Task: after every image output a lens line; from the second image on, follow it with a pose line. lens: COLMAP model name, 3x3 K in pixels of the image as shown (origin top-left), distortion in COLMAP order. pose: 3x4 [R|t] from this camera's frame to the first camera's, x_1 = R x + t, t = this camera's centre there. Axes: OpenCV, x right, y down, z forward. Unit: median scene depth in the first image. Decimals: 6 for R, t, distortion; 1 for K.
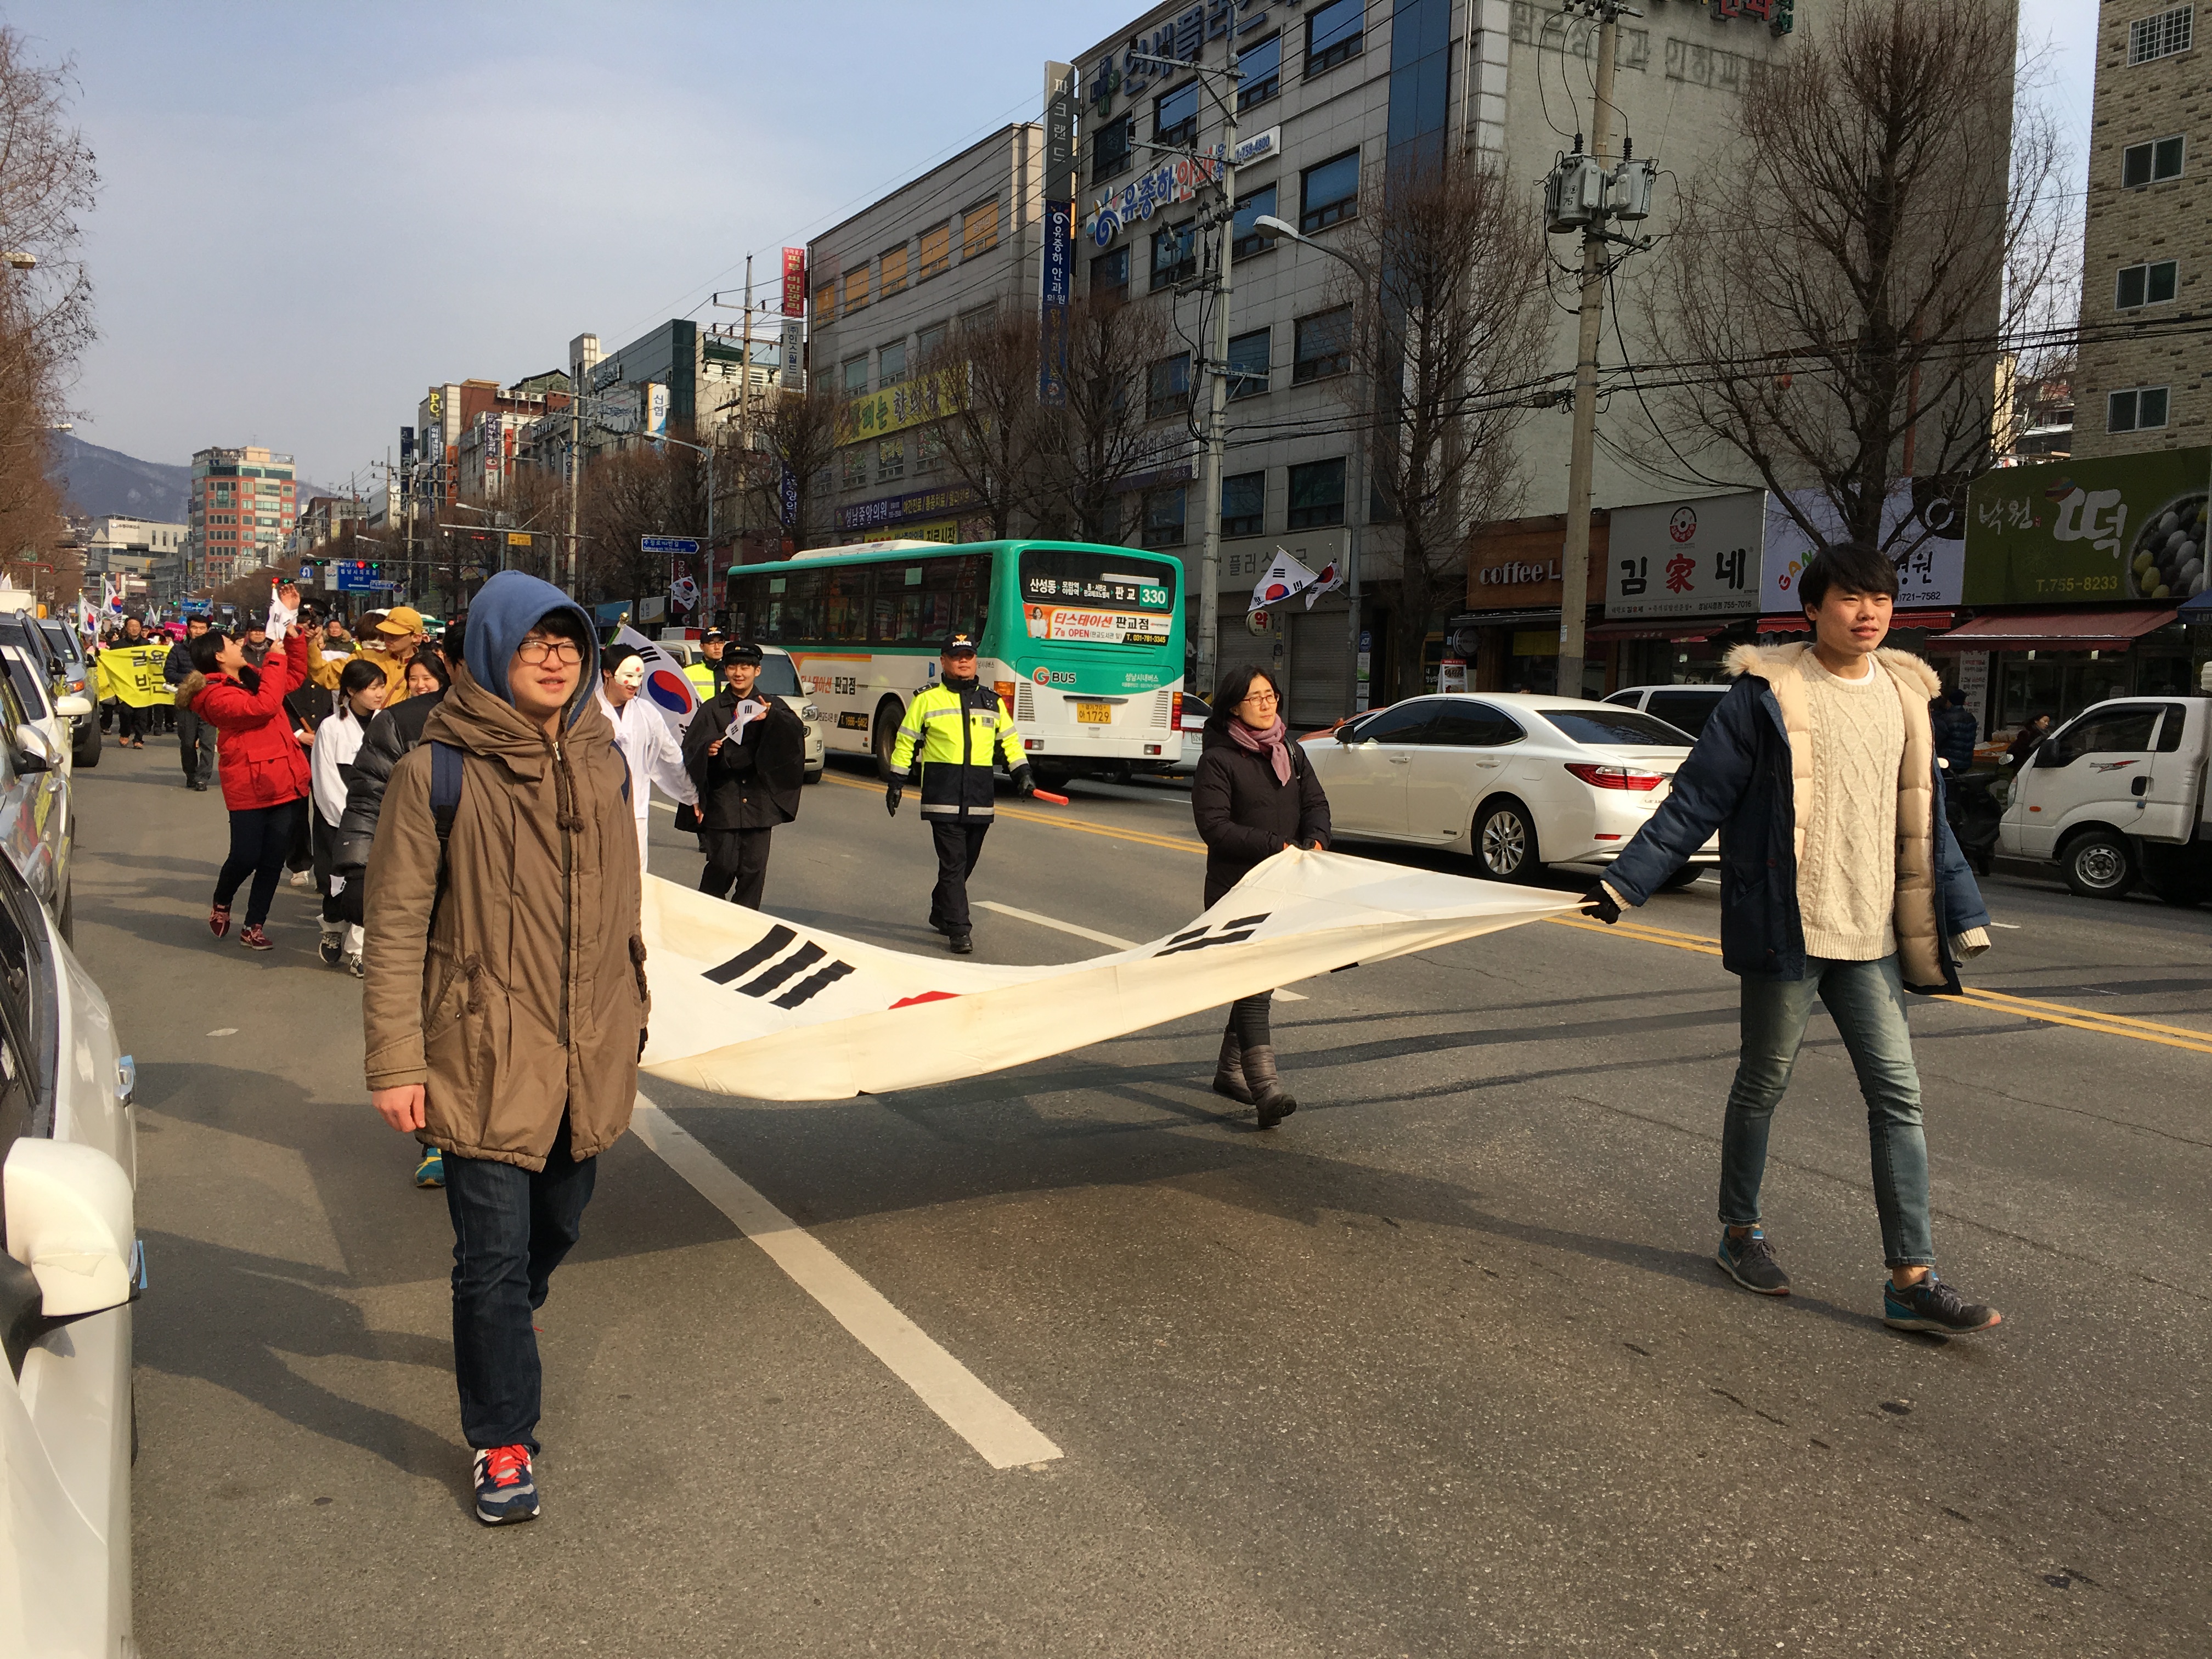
lens RADIAL K [[1849.4, 0, 1106.0], [0, 1849.4, 829.5], [0, 0, 1]] dist [0.105744, -0.135049]
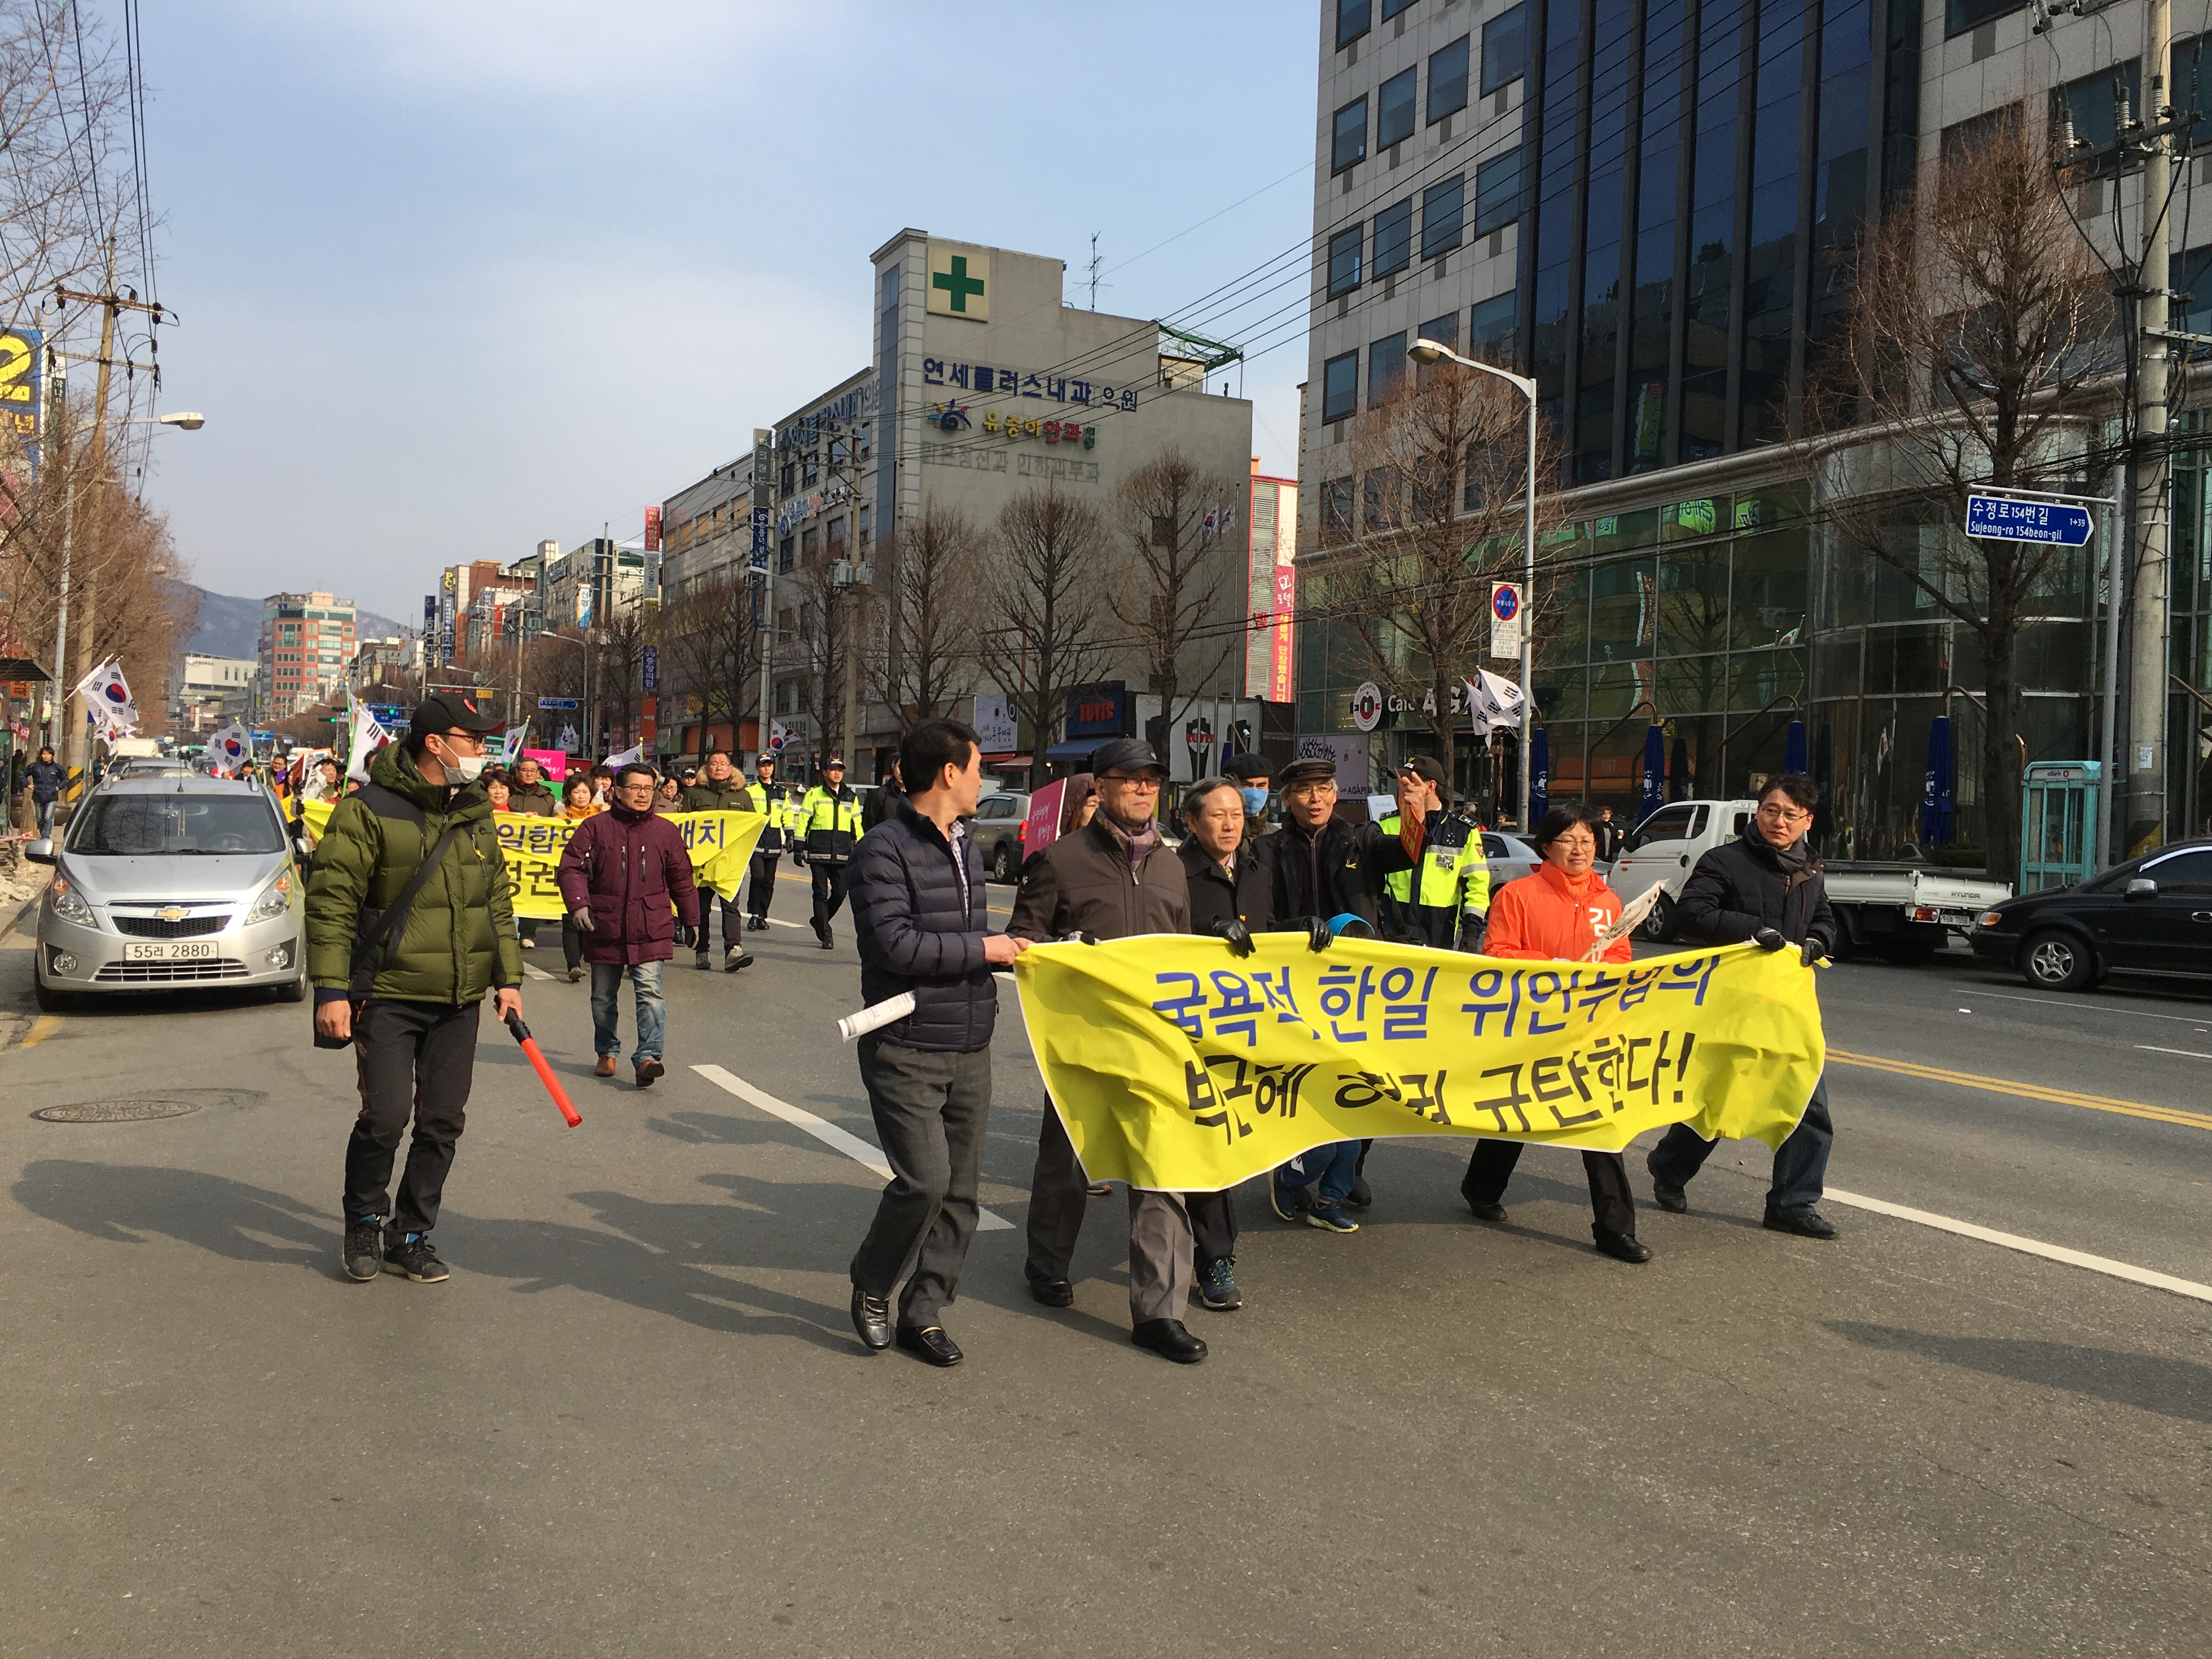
lens RADIAL K [[1849.4, 0, 1106.0], [0, 1849.4, 829.5], [0, 0, 1]] dist [0.105744, -0.135049]
pose [[0.999619, -0.002321, -0.027515, 0.107724], [0.000522, 0.997870, -0.065235, 0.021267], [0.027608, 0.065196, 0.997490, -0.212879]]
